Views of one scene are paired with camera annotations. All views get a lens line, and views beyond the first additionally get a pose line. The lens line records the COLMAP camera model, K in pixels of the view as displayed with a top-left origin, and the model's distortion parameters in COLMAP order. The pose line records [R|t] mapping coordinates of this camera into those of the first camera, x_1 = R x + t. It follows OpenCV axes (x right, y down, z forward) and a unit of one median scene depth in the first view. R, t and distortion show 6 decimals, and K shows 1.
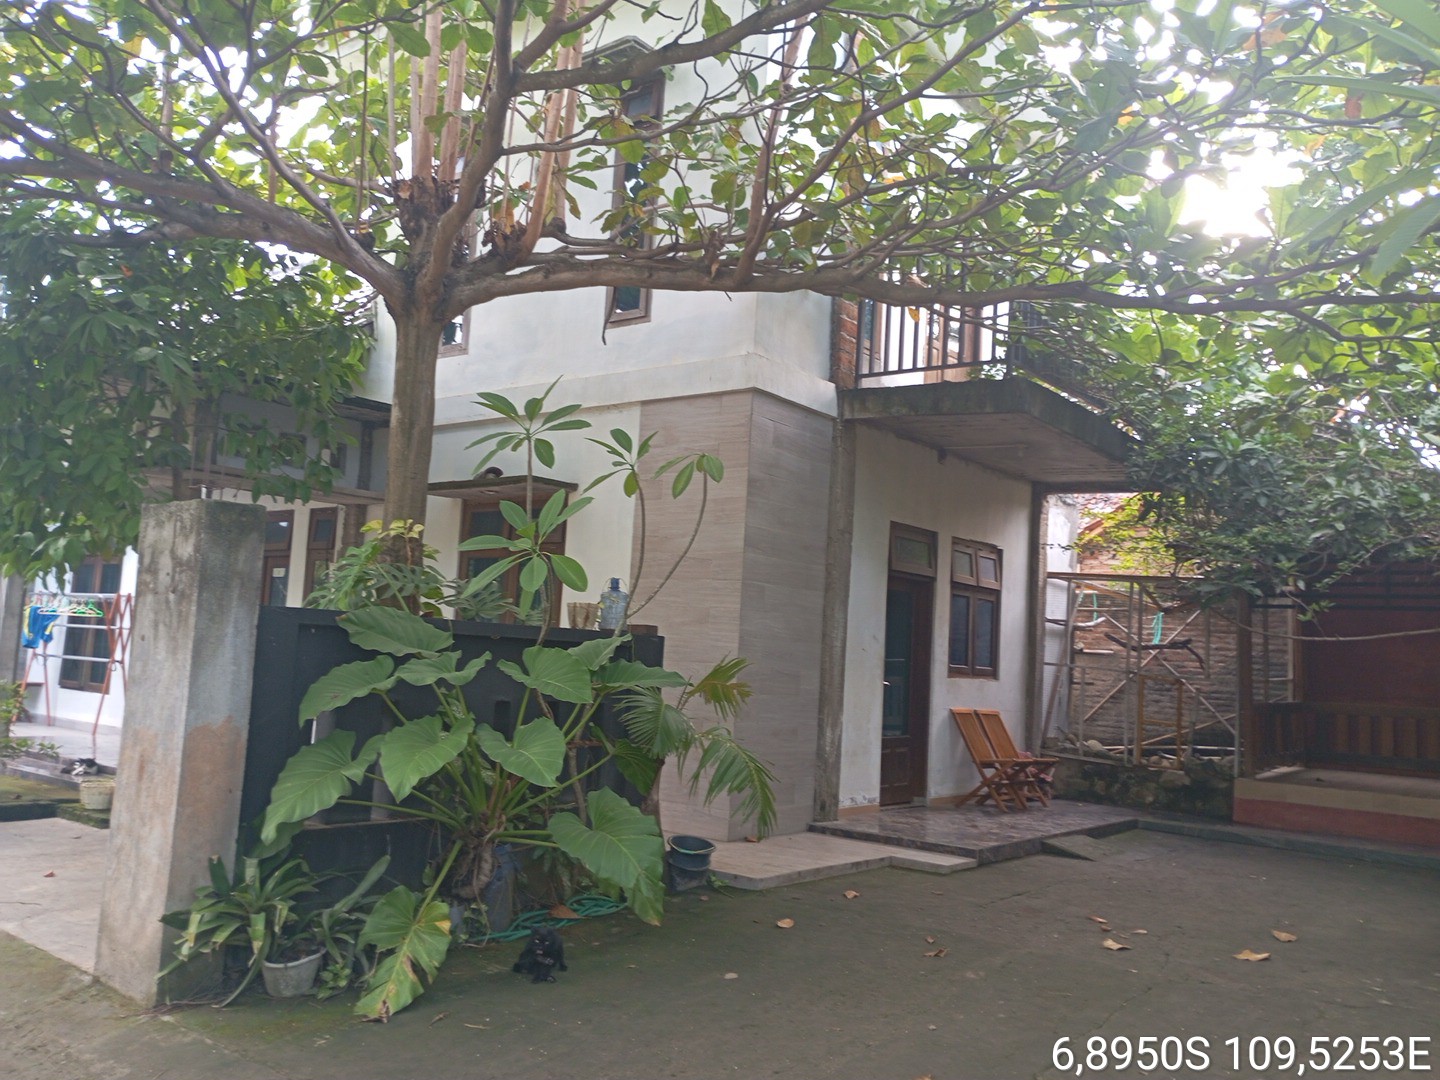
lens RADIAL K [[1186.1, 0, 720.0], [0, 1186.1, 540.0], [0, 0, 1]] dist [0.071345, -0.090475]
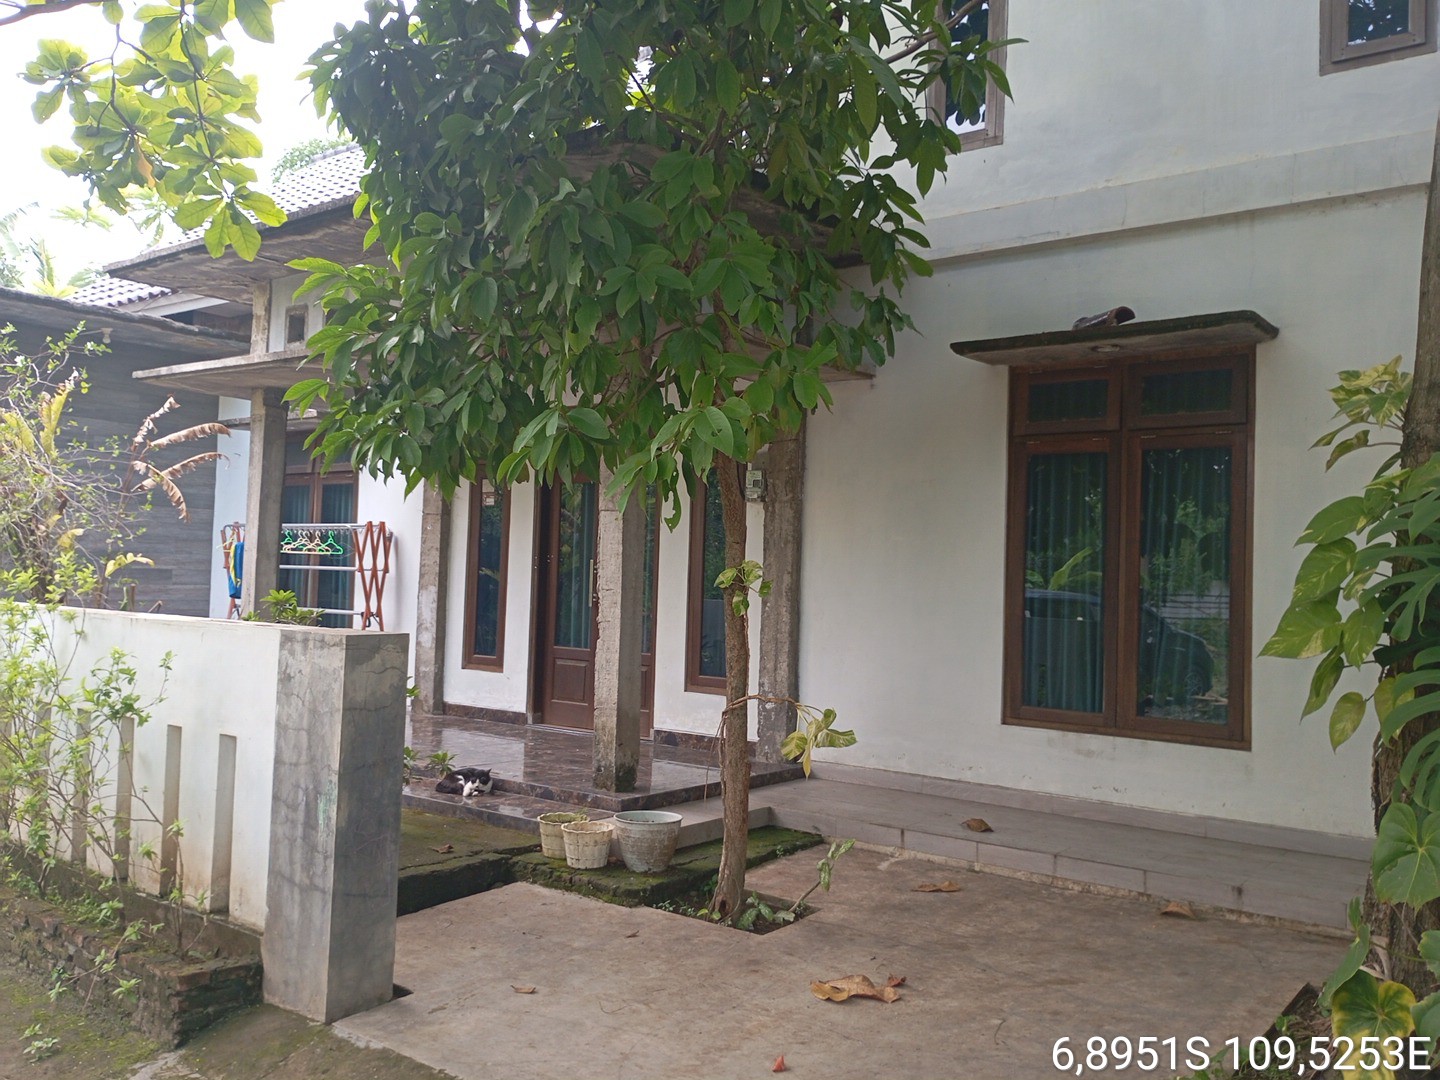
lens RADIAL K [[1186.1, 0, 720.0], [0, 1186.1, 540.0], [0, 0, 1]] dist [0.071345, -0.090475]
pose [[0.999453, -0.018189, 0.027621, -0.432600], [0.016484, 0.998017, 0.060750, 0.020148], [-0.028672, -0.060262, 0.997771, 0.373871]]
